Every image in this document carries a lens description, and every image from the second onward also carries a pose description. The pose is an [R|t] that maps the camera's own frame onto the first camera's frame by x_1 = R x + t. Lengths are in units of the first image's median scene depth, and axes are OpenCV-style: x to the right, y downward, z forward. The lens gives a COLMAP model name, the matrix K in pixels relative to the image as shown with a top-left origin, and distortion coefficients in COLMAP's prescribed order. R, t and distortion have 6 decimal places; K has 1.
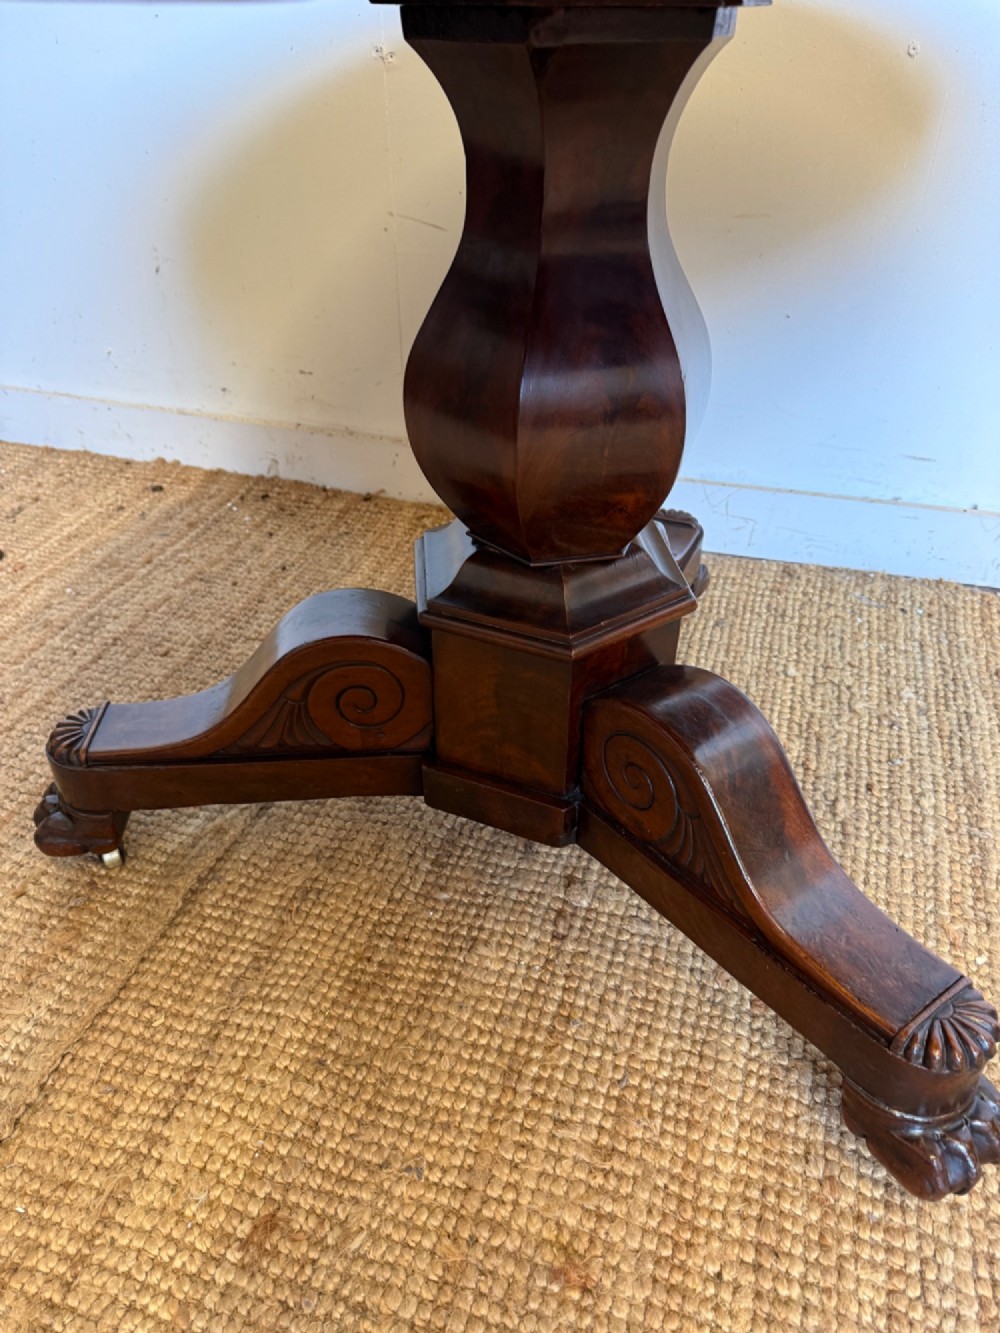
lens RADIAL K [[989.8, 0, 503.4], [0, 989.8, 661.5], [0, 0, 1]] dist [0.010142, -0.021352]
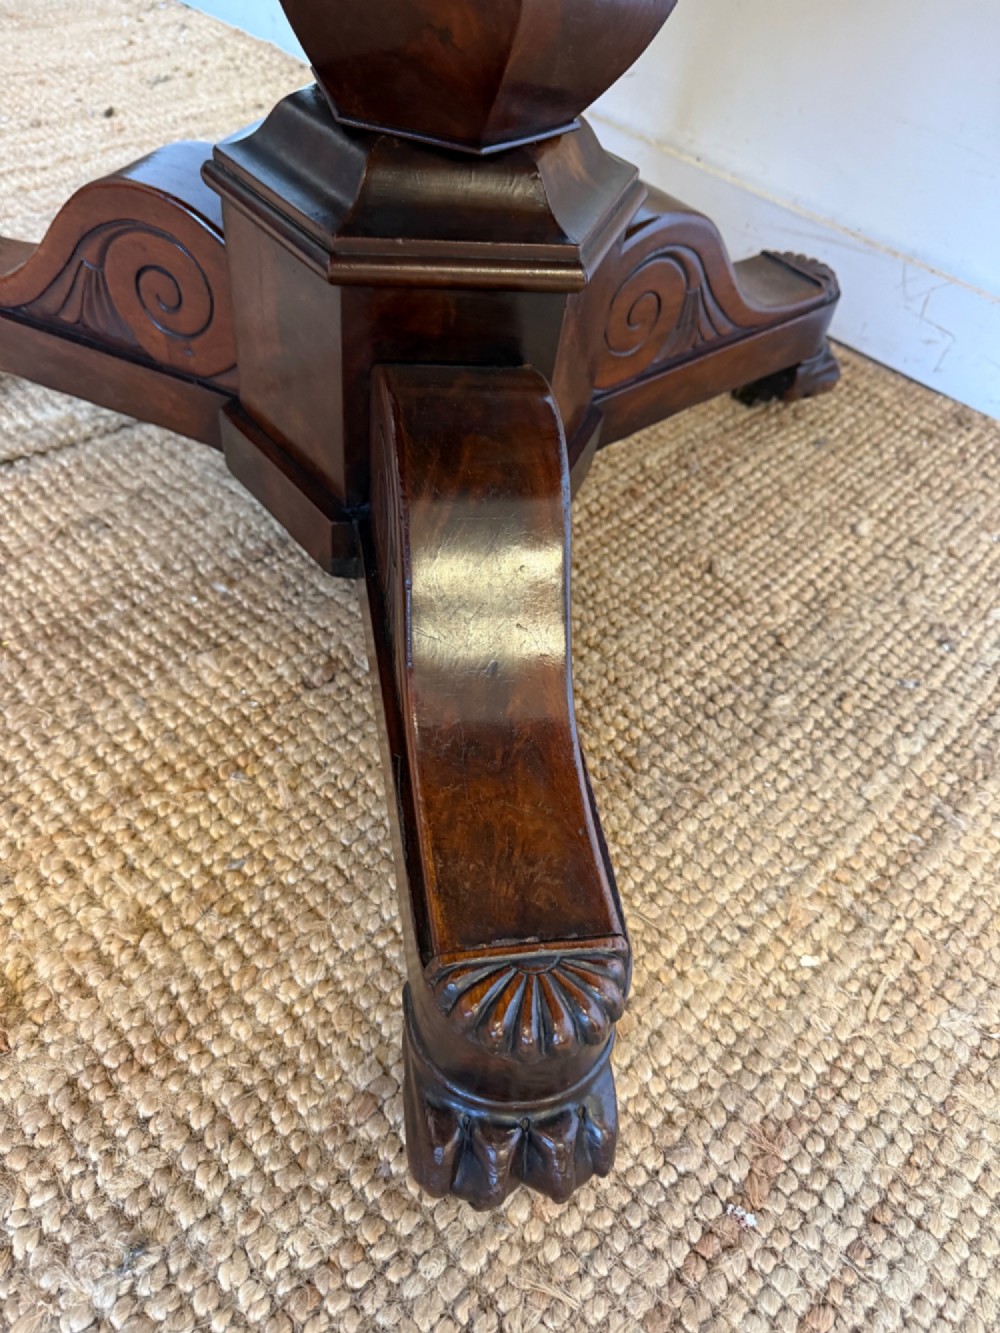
lens RADIAL K [[989.8, 0, 504.9], [0, 989.8, 683.8], [0, 0, 1]] dist [0.010142, -0.021352]
pose [[0.888519, 0.399844, -0.225074, 0.408243], [-0.346420, 0.906230, 0.242364, 0.041730], [0.300877, -0.137375, 0.943717, 0.352882]]
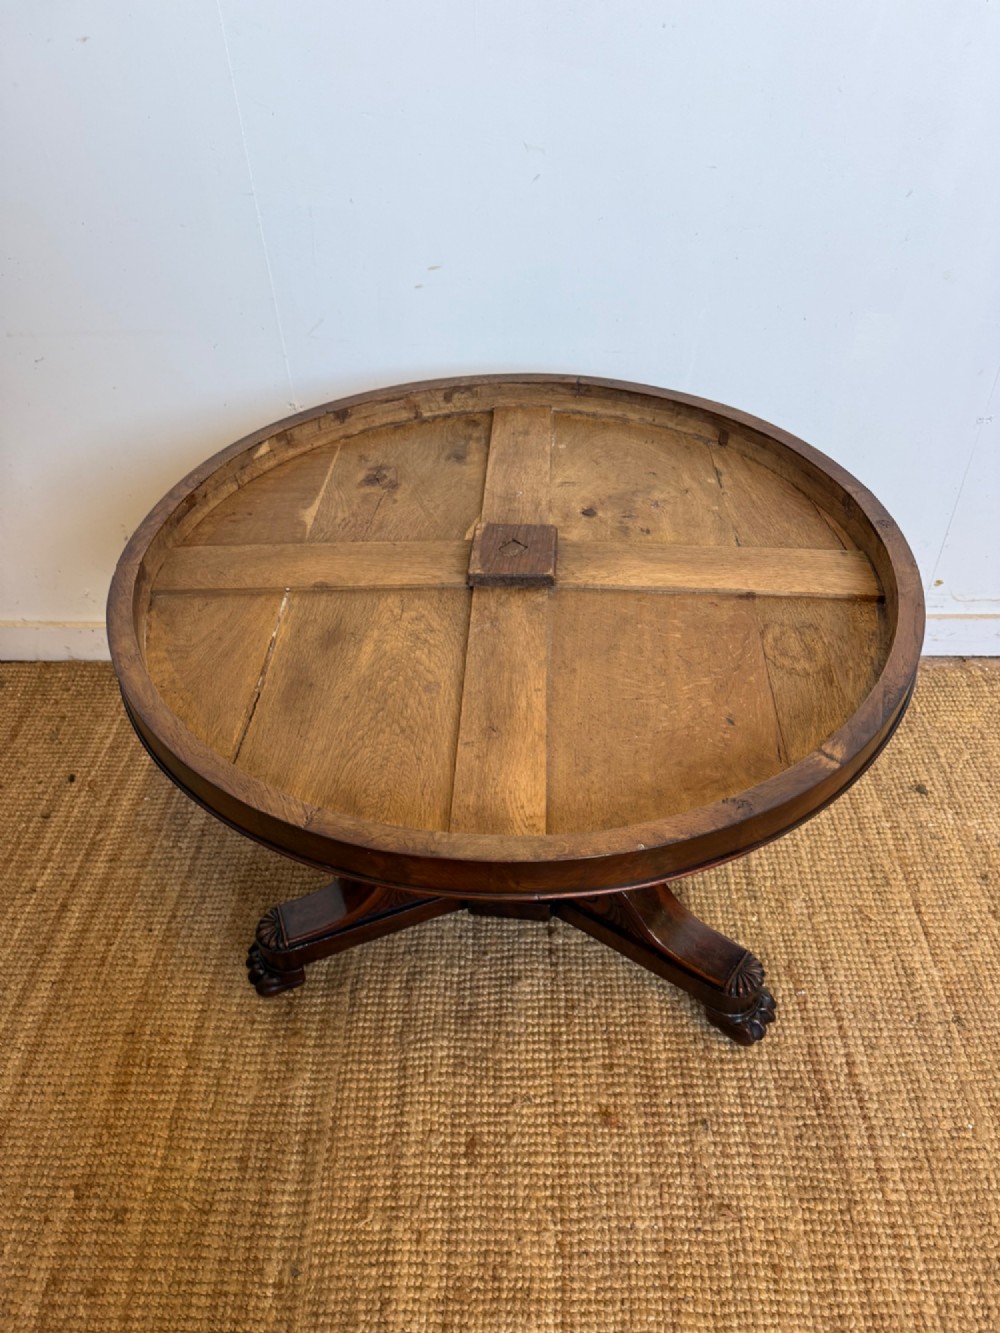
lens RADIAL K [[989.8, 0, 507.4], [0, 989.8, 674.1], [0, 0, 1]] dist [0.010142, -0.021352]
pose [[0.955312, -0.215700, 0.202120, -0.329317], [0.187269, 0.970670, 0.150764, -0.637804], [-0.228711, -0.106176, 0.967687, -0.863679]]
